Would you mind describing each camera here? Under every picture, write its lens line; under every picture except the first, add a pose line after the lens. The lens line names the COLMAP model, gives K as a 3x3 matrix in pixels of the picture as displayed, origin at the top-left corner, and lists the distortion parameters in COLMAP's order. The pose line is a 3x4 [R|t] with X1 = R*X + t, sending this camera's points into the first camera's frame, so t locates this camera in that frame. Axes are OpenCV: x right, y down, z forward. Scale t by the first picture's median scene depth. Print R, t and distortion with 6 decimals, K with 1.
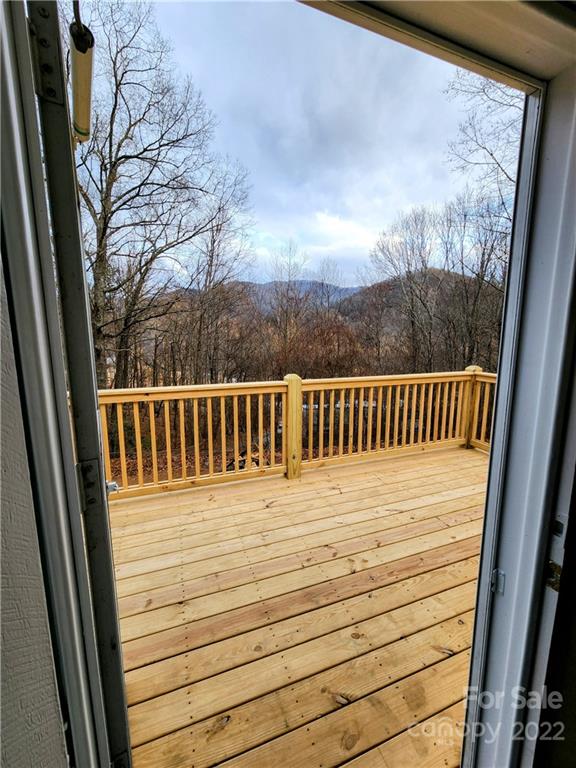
lens RADIAL K [[310.3, 0, 288.9], [0, 310.3, 382.4], [0, 0, 1]] dist [-0.001531, 0.000622]
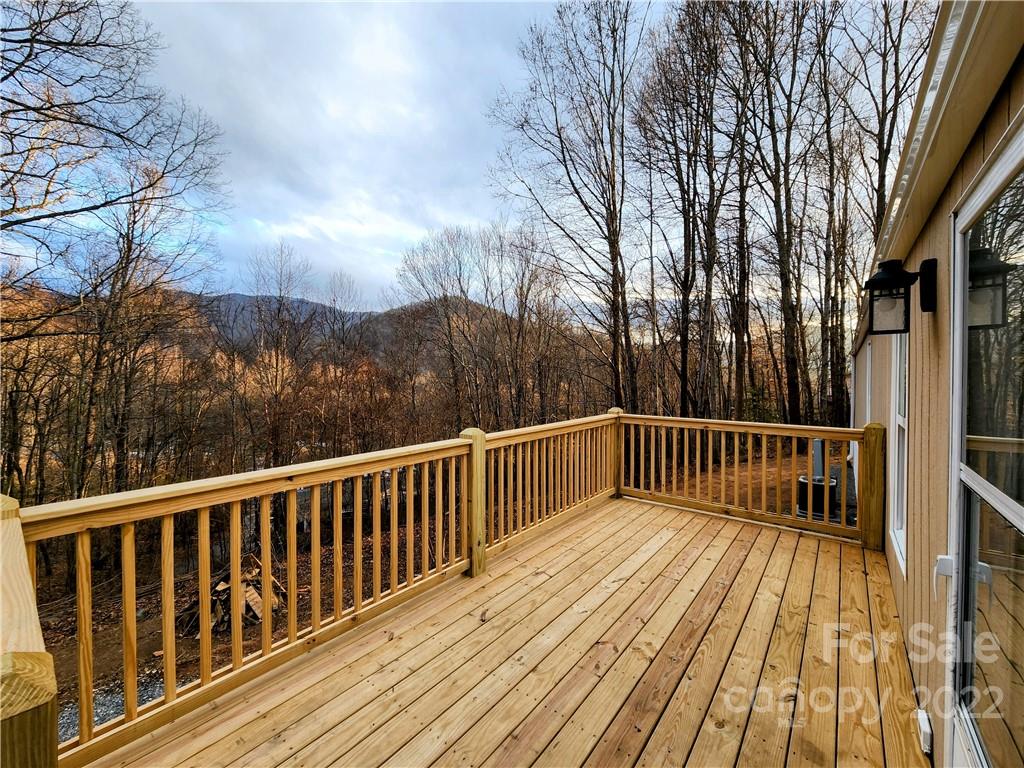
lens RADIAL K [[413.8, 0, 510.9], [0, 413.8, 383.4], [0, 0, 1]] dist [-0.001531, 0.000622]
pose [[0.864070, -0.012908, 0.503205, -0.399684], [0.079011, 0.990758, -0.110257, -0.016545], [-0.497131, 0.135028, 0.857104, 0.085869]]
